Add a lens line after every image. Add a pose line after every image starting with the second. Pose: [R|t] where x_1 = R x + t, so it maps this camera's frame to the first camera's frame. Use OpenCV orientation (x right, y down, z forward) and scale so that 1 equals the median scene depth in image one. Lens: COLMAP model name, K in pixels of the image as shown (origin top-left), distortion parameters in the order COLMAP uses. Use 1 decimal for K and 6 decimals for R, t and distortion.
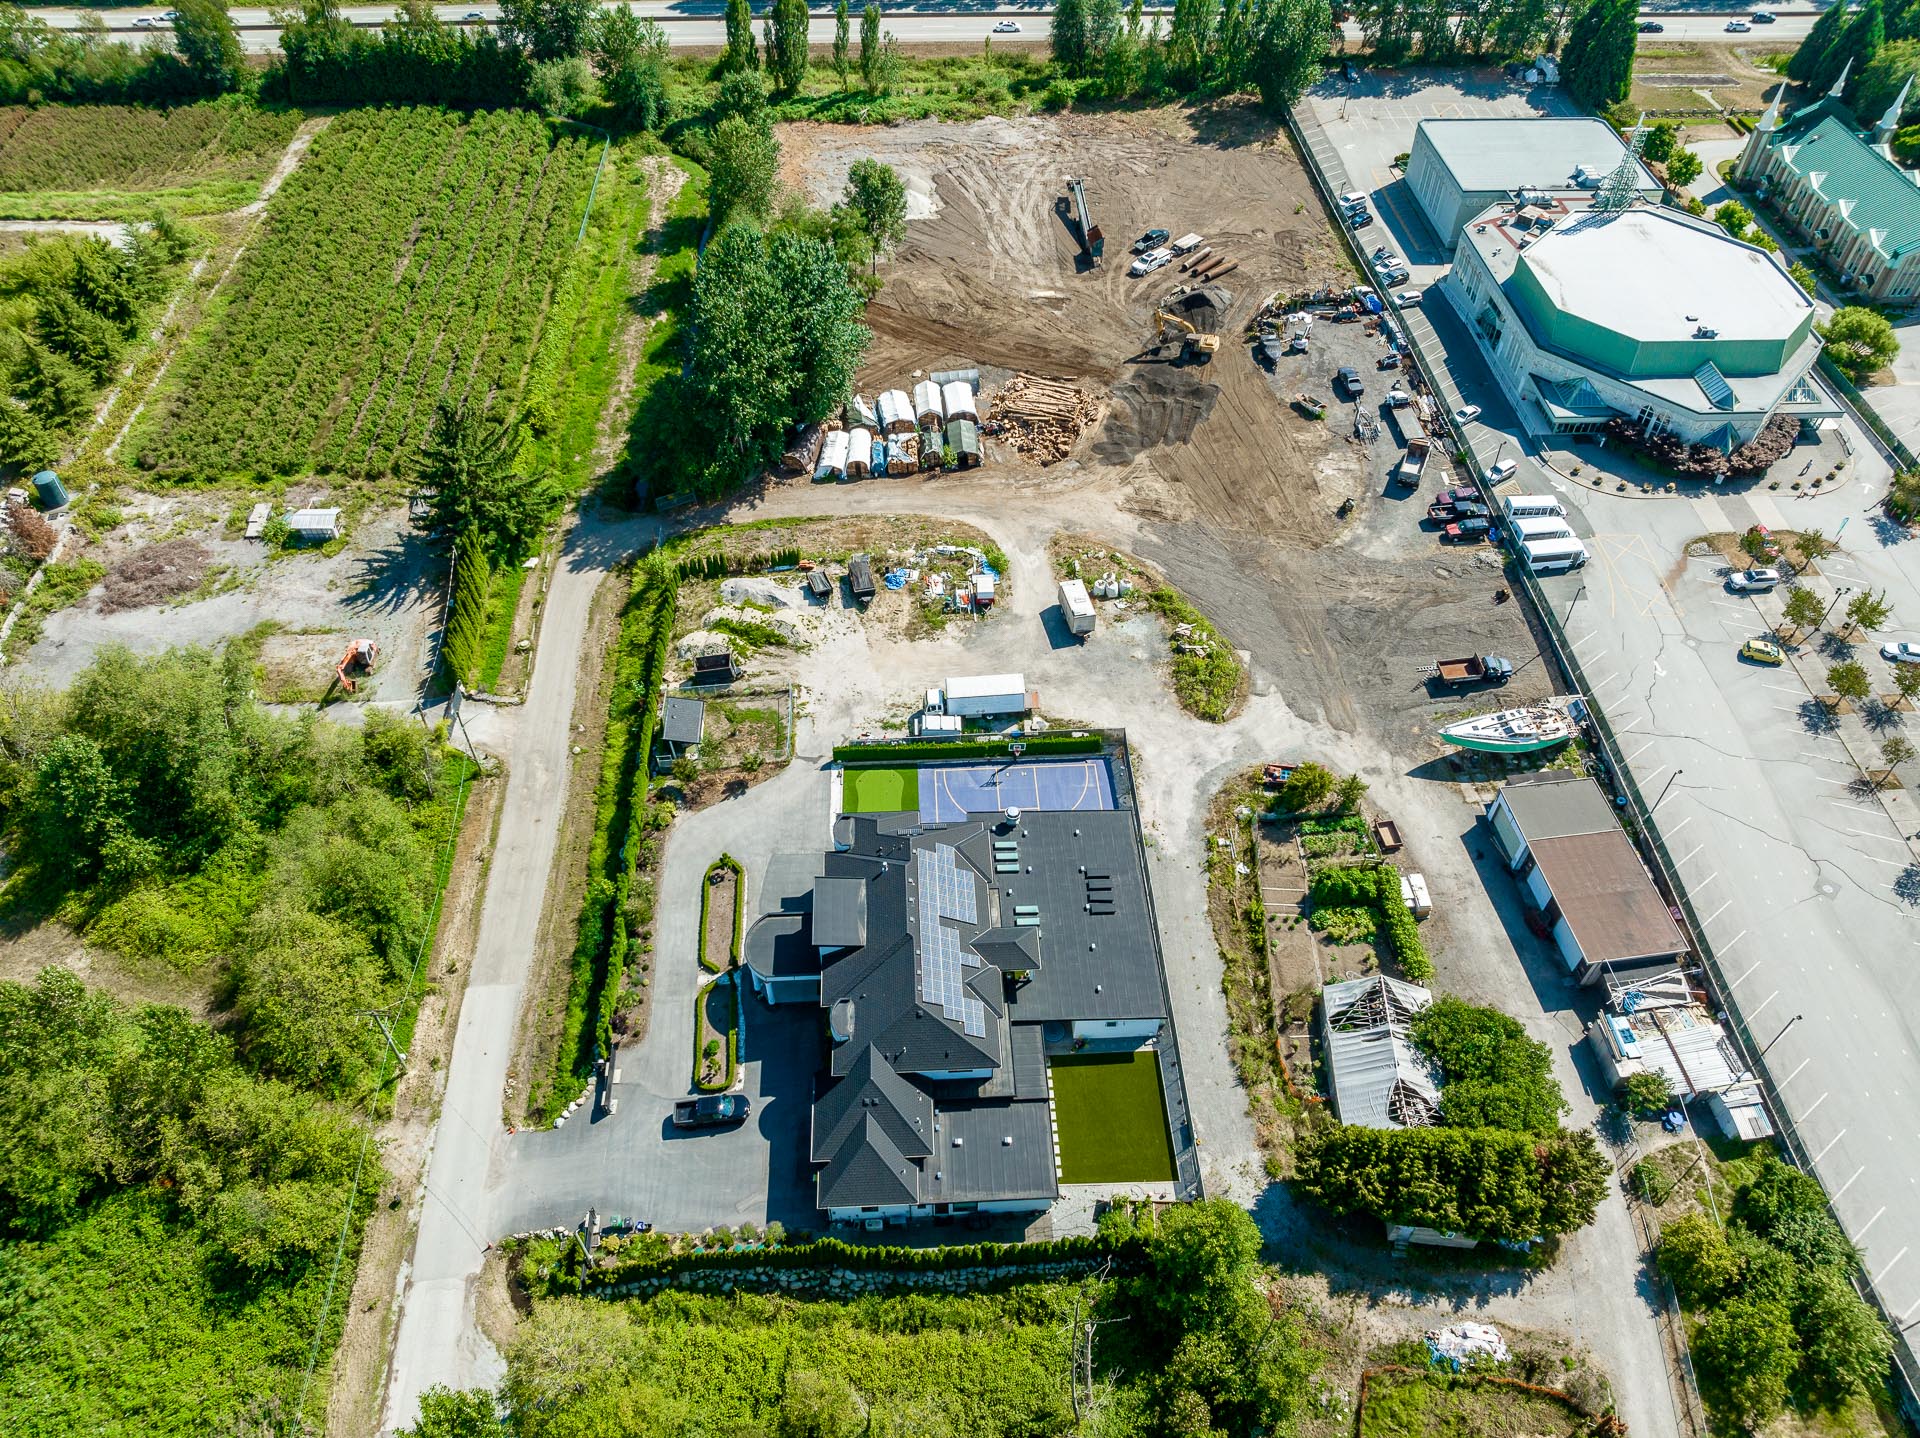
lens RADIAL K [[1331.1, 0, 960.0], [0, 1331.1, 719.0], [0, 0, 1]] dist [-0.043157, 0.003551]
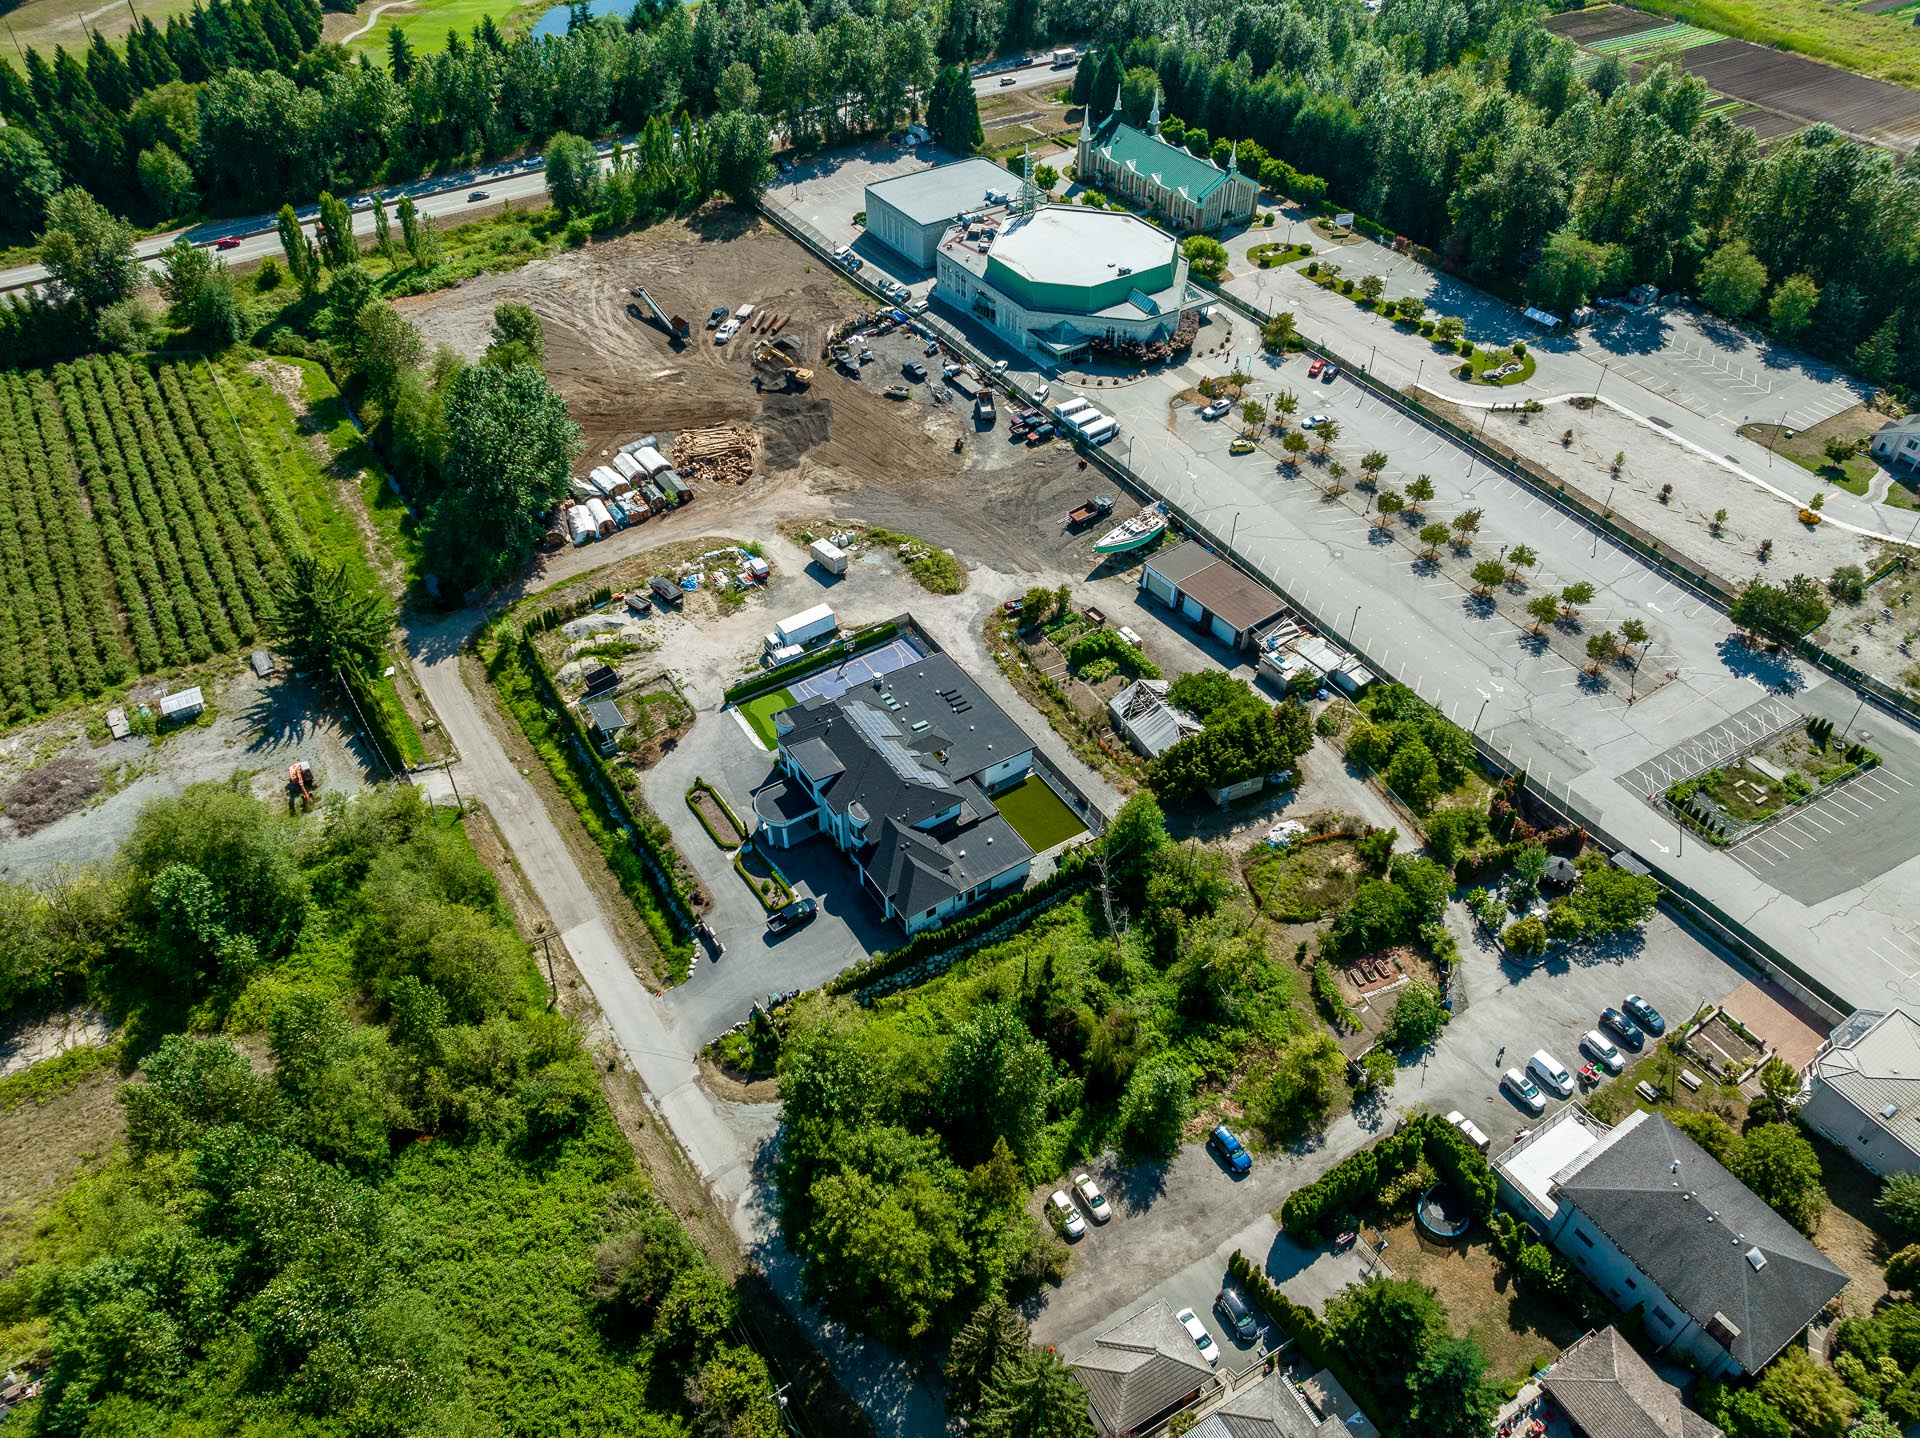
lens RADIAL K [[1331.1, 0, 960.0], [0, 1331.1, 719.0], [0, 0, 1]] dist [-0.043157, 0.003551]
pose [[0.865577, -0.345282, 0.362706, -0.324180], [0.372441, 0.928040, -0.005350, 0.119780], [-0.334759, 0.139718, 0.931888, -0.278776]]
